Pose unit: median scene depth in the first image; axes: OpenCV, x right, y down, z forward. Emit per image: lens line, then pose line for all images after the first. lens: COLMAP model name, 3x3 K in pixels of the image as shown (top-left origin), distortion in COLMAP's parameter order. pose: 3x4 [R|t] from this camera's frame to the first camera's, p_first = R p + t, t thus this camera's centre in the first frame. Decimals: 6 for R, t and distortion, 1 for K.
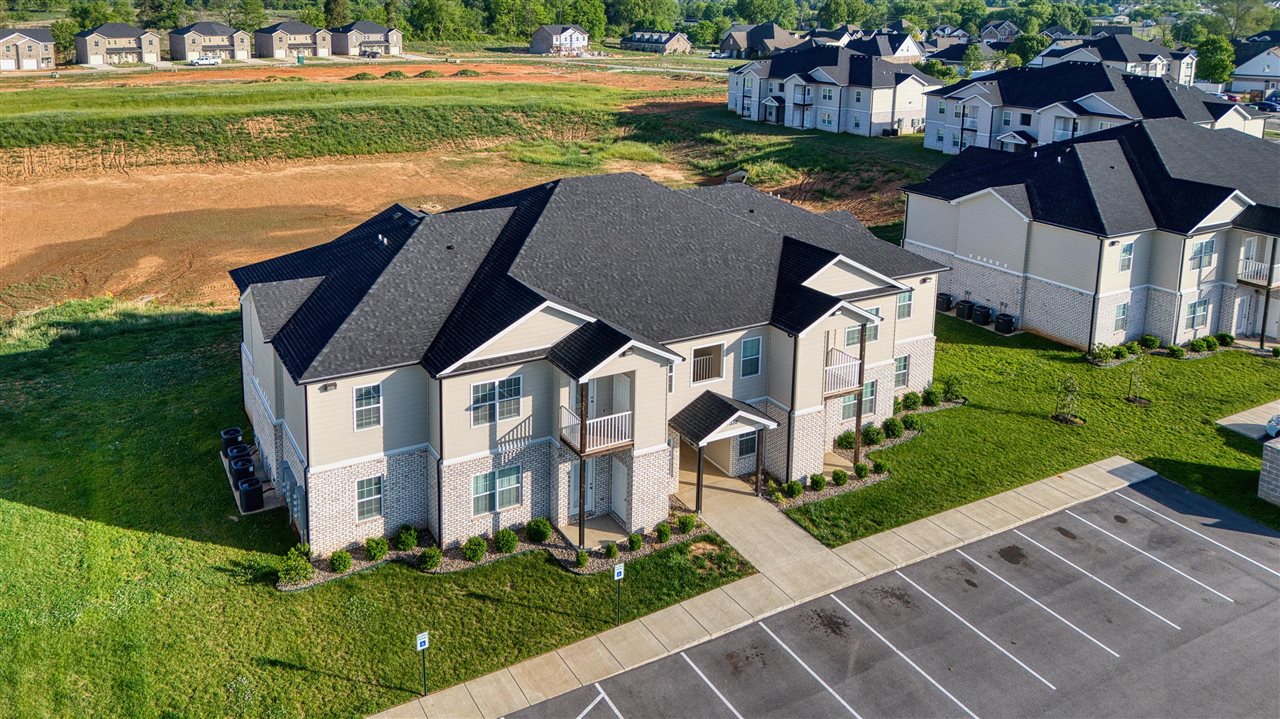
lens RADIAL K [[940.7, 0, 546.7], [0, 940.7, 160.7], [0, 0, 1]] dist [0.029847, -0.002924]
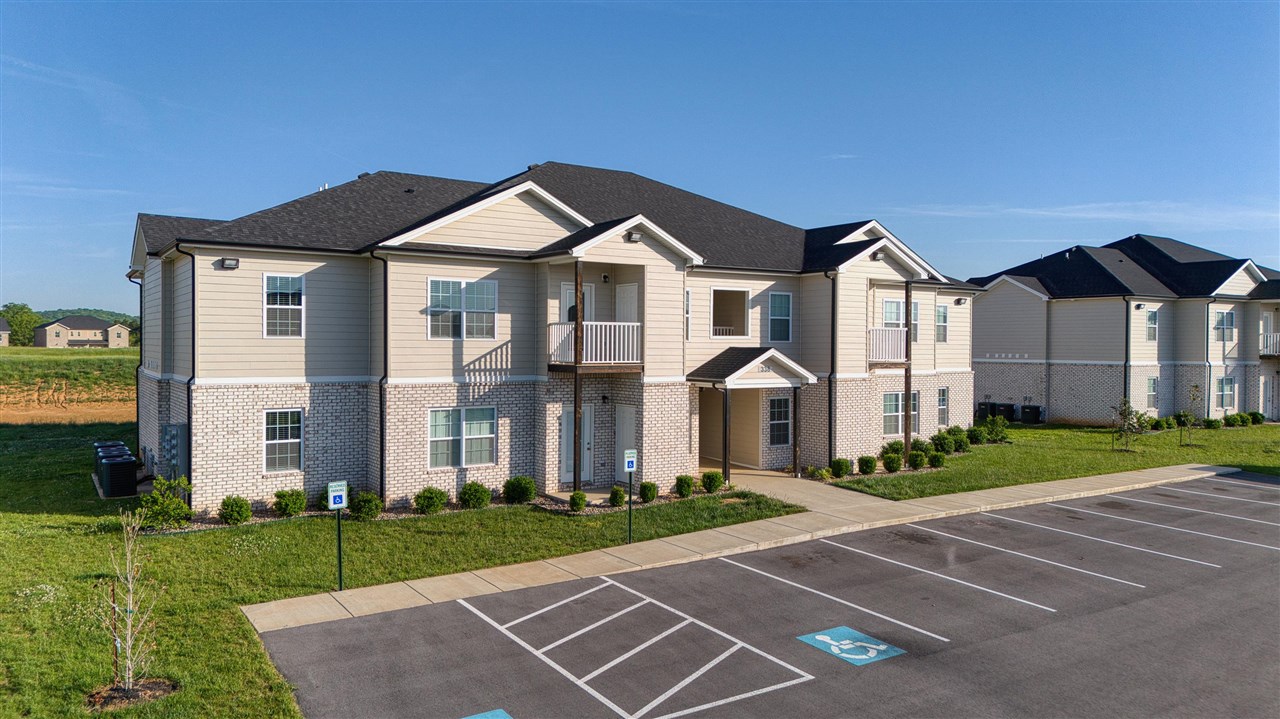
lens RADIAL K [[904.1, 0, 640.0], [0, 904.1, 359.5], [0, 0, 1]] dist [0.028962, -0.003722]
pose [[0.993456, -0.004101, 0.114144, 0.004584], [0.021767, 0.987837, -0.153962, 0.373145], [-0.112124, 0.155439, 0.981462, 0.250573]]
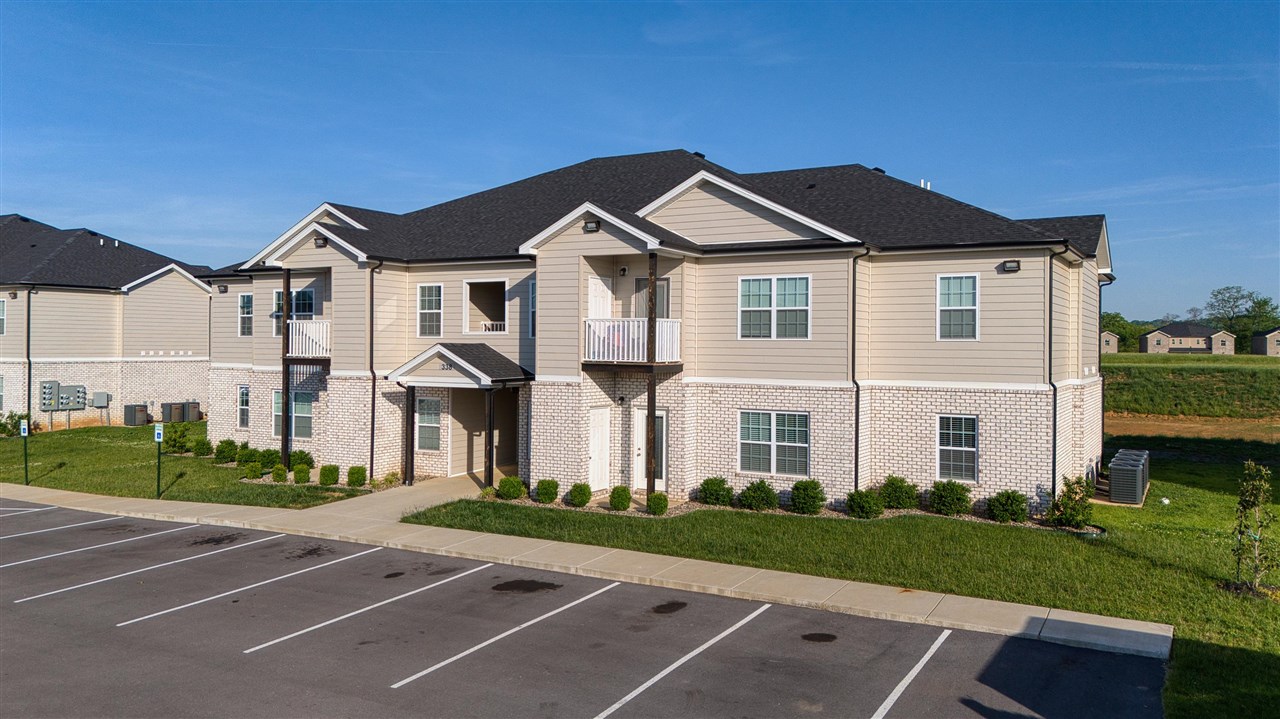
lens RADIAL K [[975.3, 0, 640.0], [0, 975.3, 359.5], [0, 0, 1]] dist [0.036602, -0.006589]
pose [[0.549448, 0.009102, -0.835479, 0.888575], [-0.147998, 0.985189, -0.086597, 0.305553], [0.822316, 0.171230, 0.542657, 0.689089]]
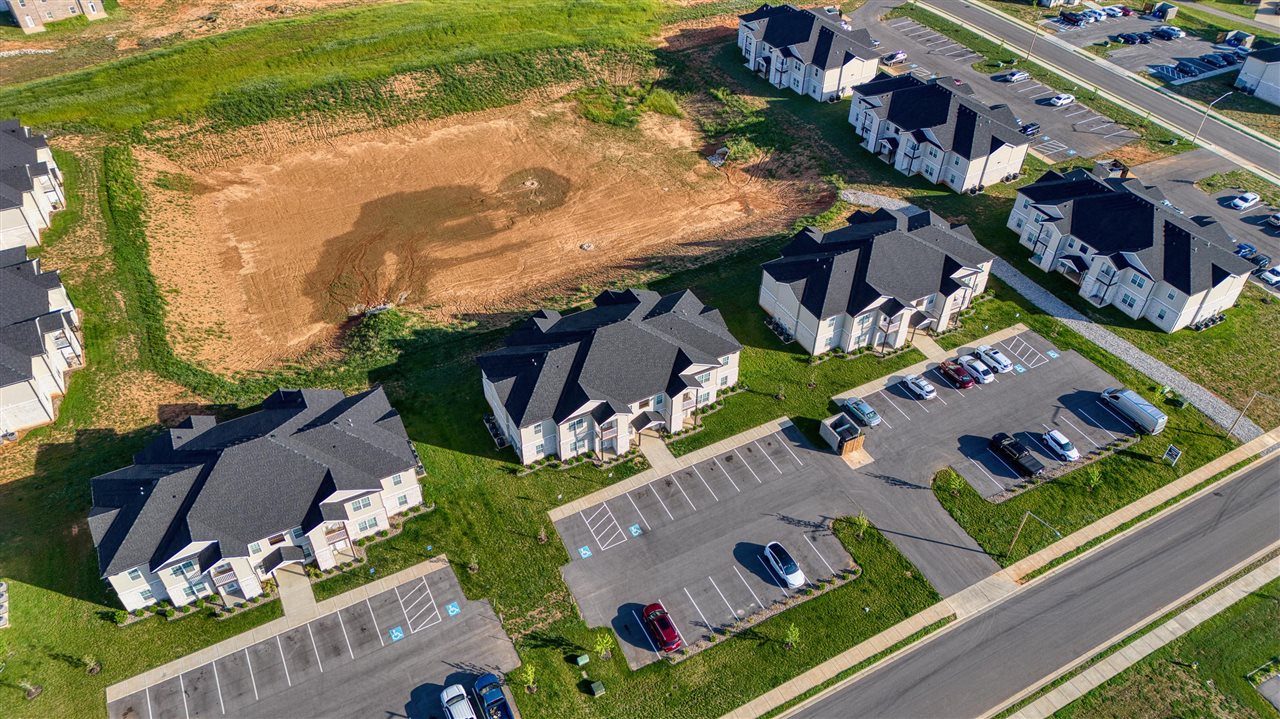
lens RADIAL K [[904.1, 0, 640.0], [0, 904.1, 359.5], [0, 0, 1]] dist [0.028962, -0.003722]
pose [[0.999859, -0.010837, 0.012815, 0.122023], [0.002553, 0.852904, 0.522061, -1.460970], [-0.016588, -0.521955, 0.852812, -1.454203]]
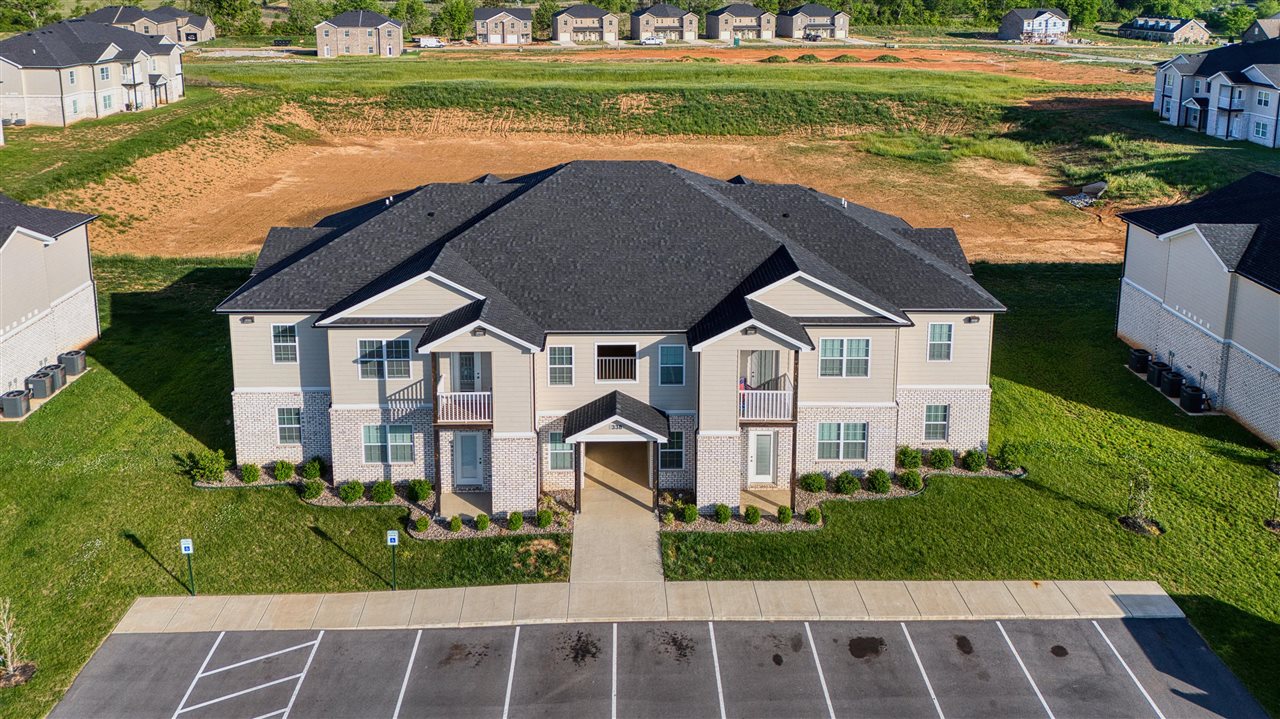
lens RADIAL K [[941.3, 0, 634.5], [0, 941.3, 145.1], [0, 0, 1]] dist [0.025351, -0.001518]
pose [[0.900794, 0.075407, -0.427650, 0.581732], [-0.074034, 0.997058, 0.019867, -0.025770], [0.427890, 0.013764, 0.903726, 0.140291]]
